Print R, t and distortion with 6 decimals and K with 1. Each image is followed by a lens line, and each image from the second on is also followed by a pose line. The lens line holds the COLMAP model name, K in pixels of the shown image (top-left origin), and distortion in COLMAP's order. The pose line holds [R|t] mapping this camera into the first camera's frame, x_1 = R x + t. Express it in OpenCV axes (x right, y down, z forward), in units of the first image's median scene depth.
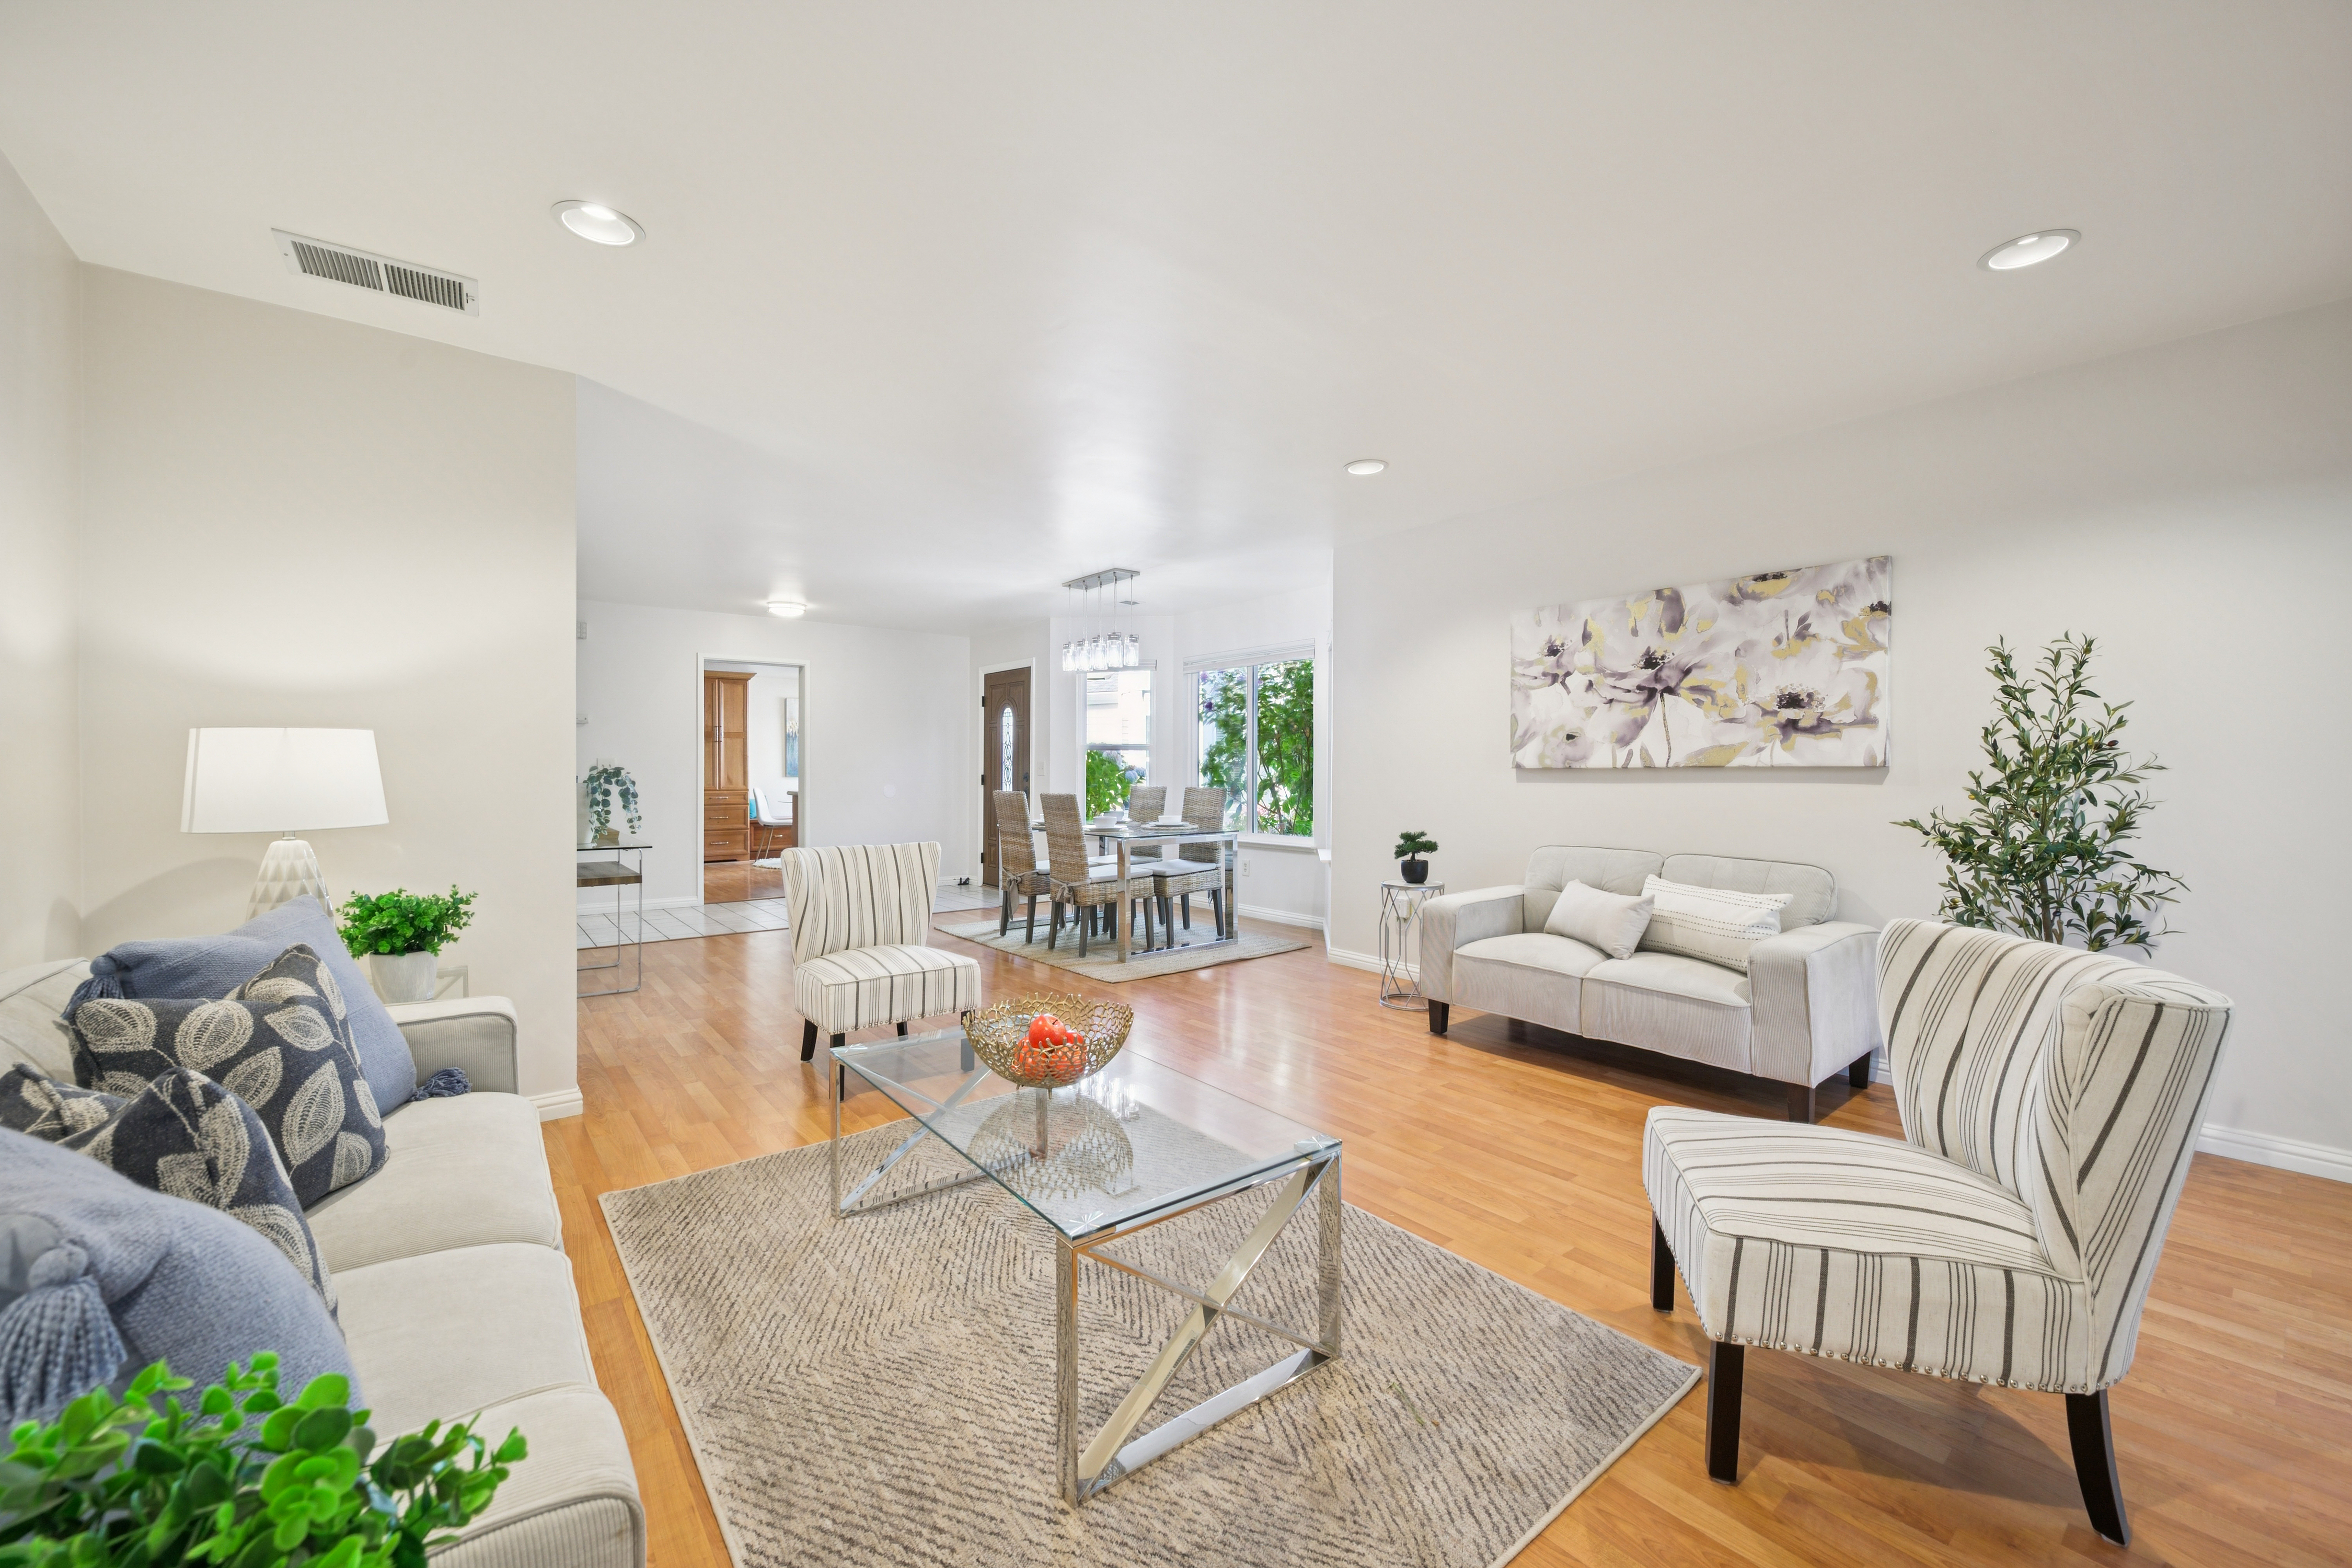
lens RADIAL K [[938.9, 0, 1180.1], [0, 938.9, 776.7], [0, 0, 1]] dist [-0.003090, -0.000256]
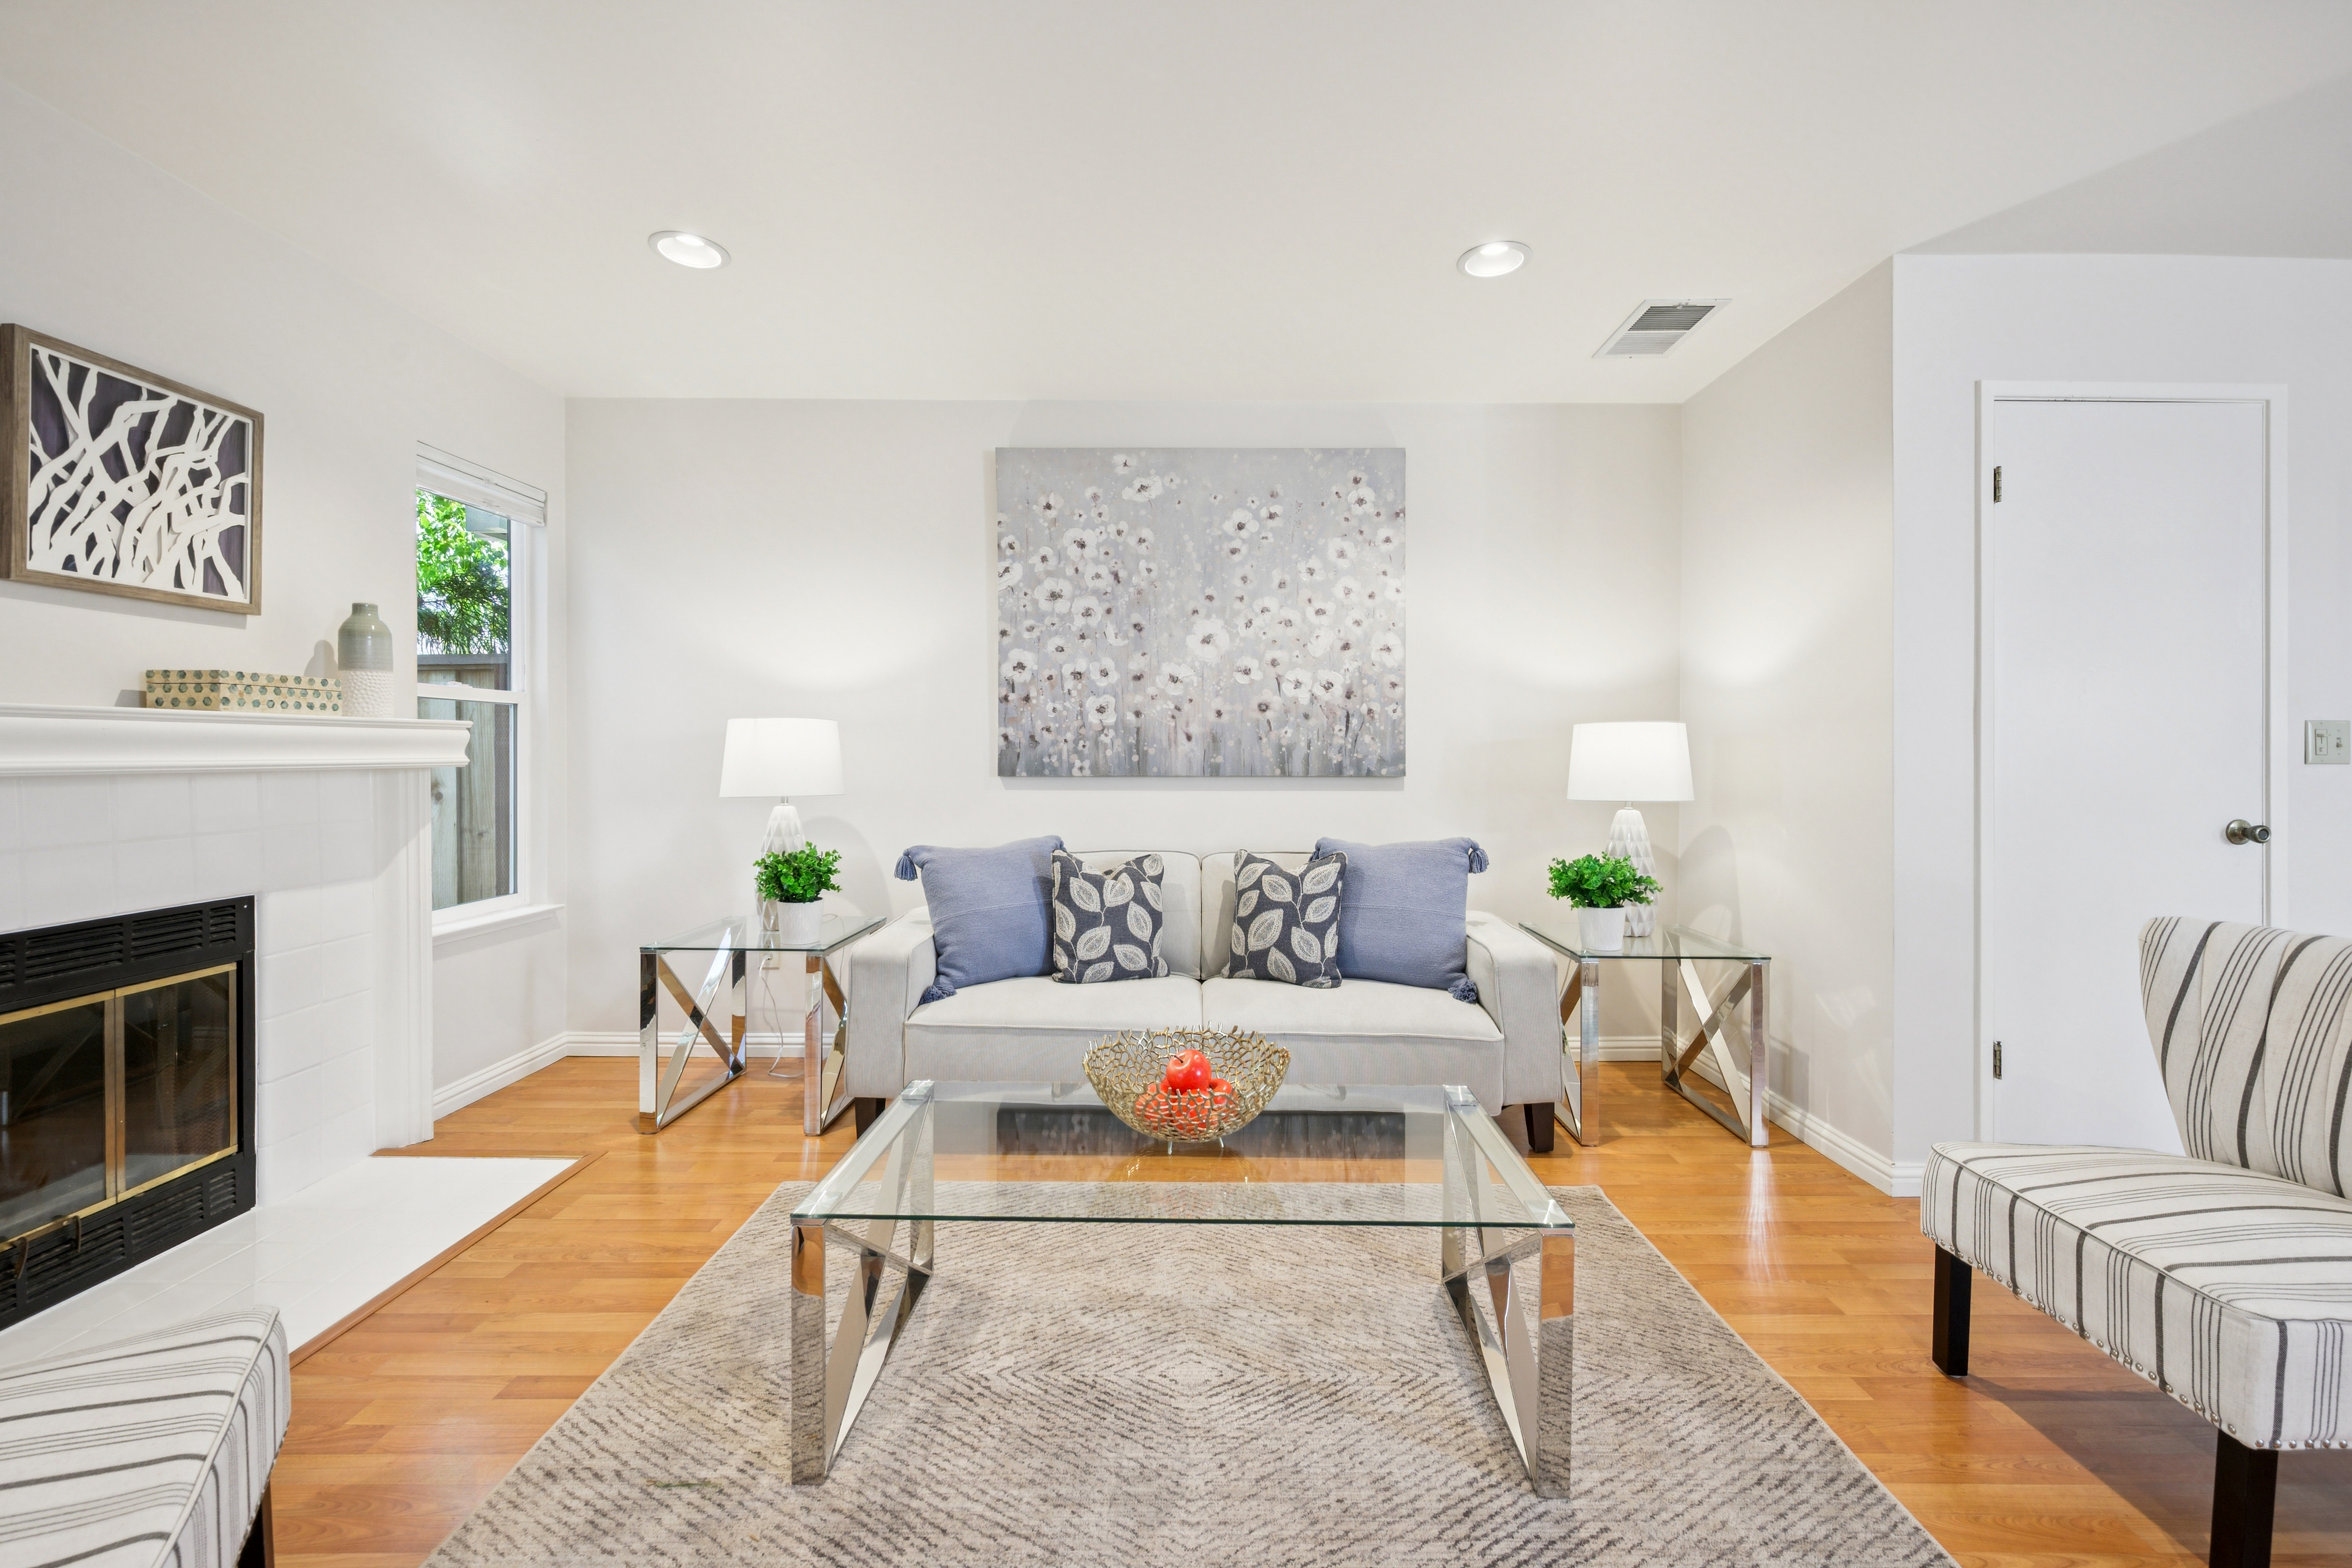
lens RADIAL K [[938.9, 0, 1187.3], [0, 938.9, 761.2], [0, 0, 1]] dist [-0.003090, -0.000256]
pose [[-0.627320, 0.003020, -0.778756, 0.384424], [-0.012802, 0.999817, 0.014190, -0.009543], [0.778657, 0.018872, -0.627166, 1.161676]]
